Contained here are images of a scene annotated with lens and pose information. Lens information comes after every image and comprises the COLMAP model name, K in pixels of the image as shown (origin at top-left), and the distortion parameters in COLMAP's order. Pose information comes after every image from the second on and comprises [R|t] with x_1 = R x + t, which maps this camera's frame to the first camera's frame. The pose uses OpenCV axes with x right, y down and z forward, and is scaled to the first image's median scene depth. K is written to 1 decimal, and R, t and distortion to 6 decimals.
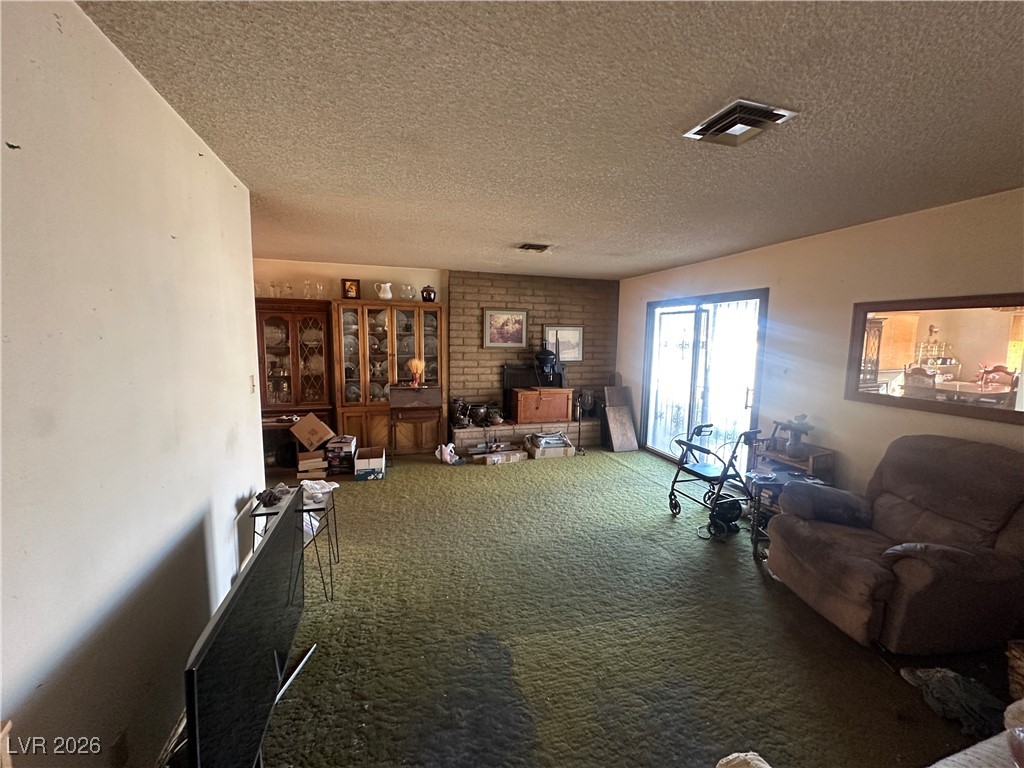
lens RADIAL K [[407.7, 0, 511.8], [0, 407.7, 386.1], [0, 0, 1]] dist [-0.007327, -0.000012]
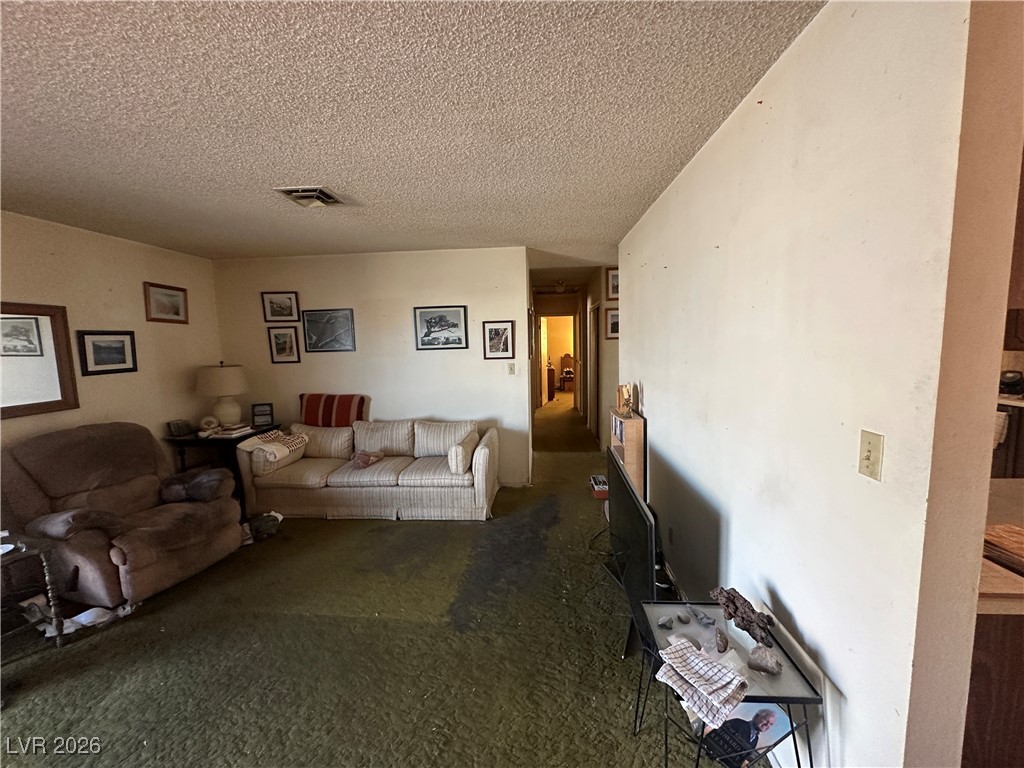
lens RADIAL K [[407.8, 0, 512.5], [0, 407.8, 384.6], [0, 0, 1]] dist [-0.004737, 0.000478]
pose [[-0.933824, -0.032210, 0.356279, -0.233933], [0.053377, 0.972244, 0.227800, -0.092011], [-0.353728, 0.231742, -0.906186, 0.756887]]
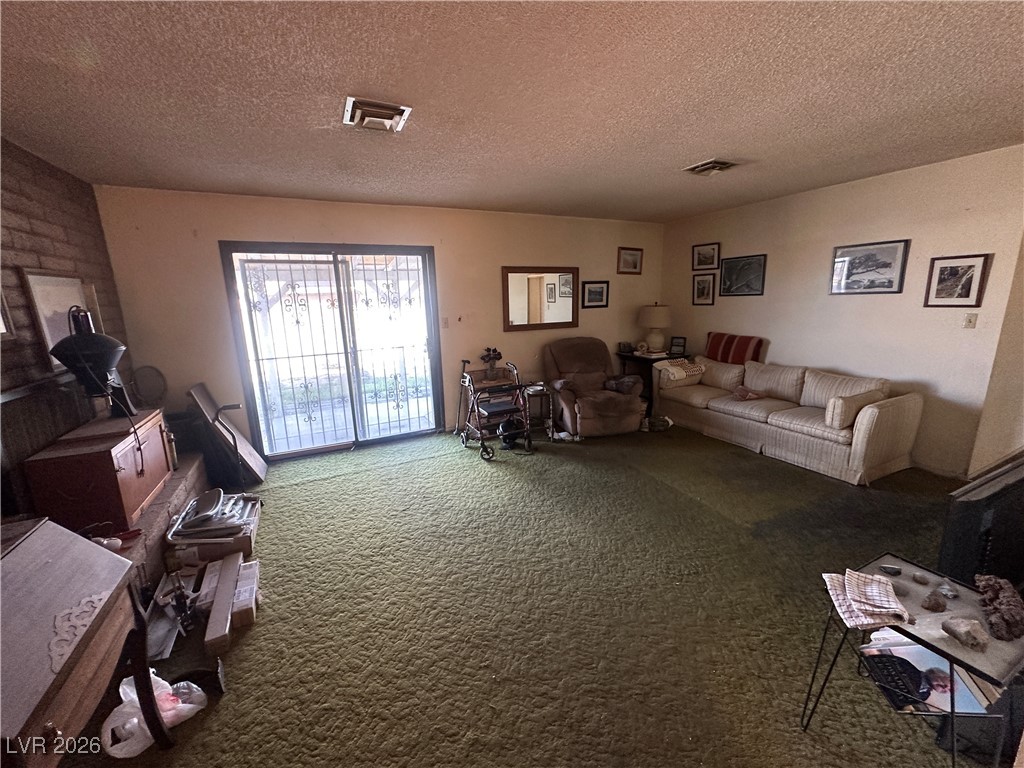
lens RADIAL K [[407.8, 0, 512.5], [0, 407.8, 384.6], [0, 0, 1]] dist [-0.004737, 0.000478]
pose [[-0.162661, -0.216472, 0.962643, -0.440790], [0.144378, 0.959913, 0.240254, -0.089926], [-0.976062, 0.178065, -0.124886, 0.770374]]
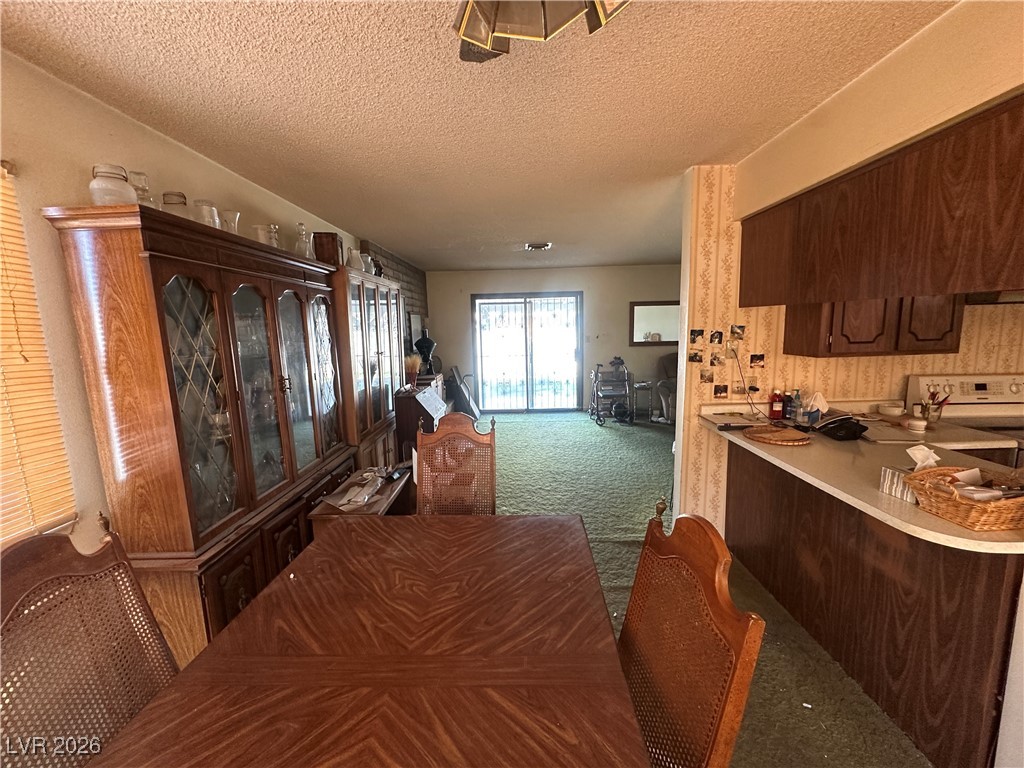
lens RADIAL K [[407.8, 0, 512.5], [0, 407.8, 384.6], [0, 0, 1]] dist [-0.004737, 0.000478]
pose [[0.306522, -0.159795, 0.938355, -0.933037], [0.144495, 0.982195, 0.120061, -0.077234], [-0.940832, 0.098786, 0.324154, 0.582011]]
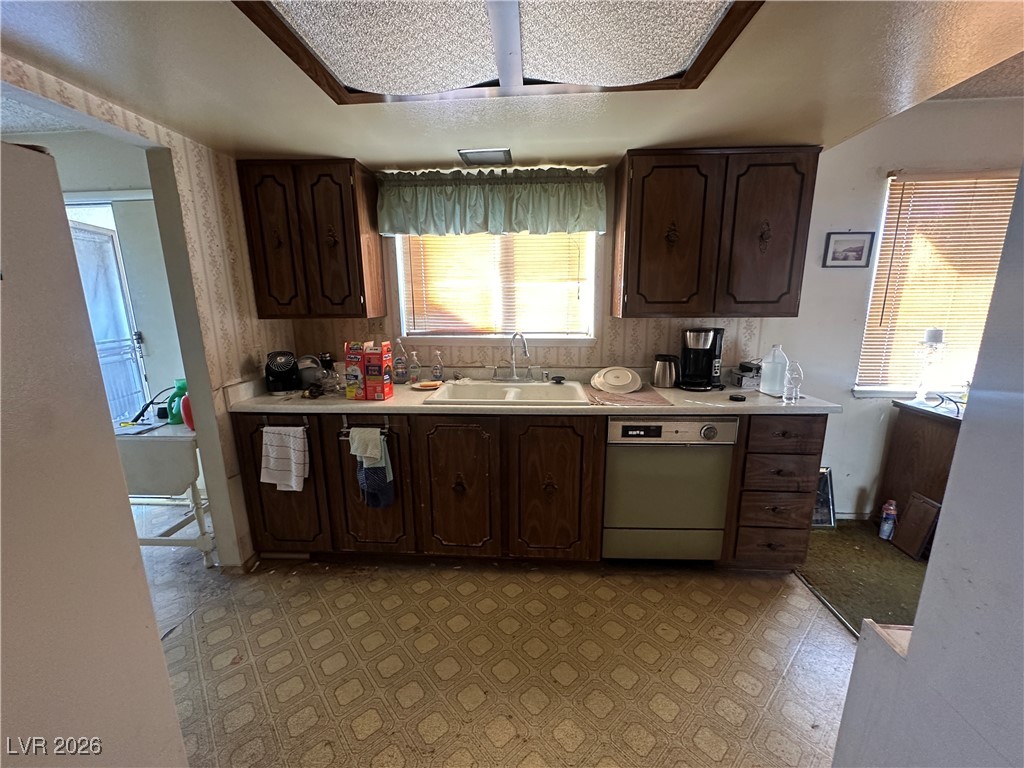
lens RADIAL K [[407.7, 0, 511.8], [0, 407.7, 386.1], [0, 0, 1]] dist [-0.007327, -0.000012]
pose [[-0.354002, 0.178893, -0.917976, -0.497599], [-0.109984, 0.966762, 0.230814, 0.007381], [0.928755, 0.182671, -0.322561, 0.136943]]
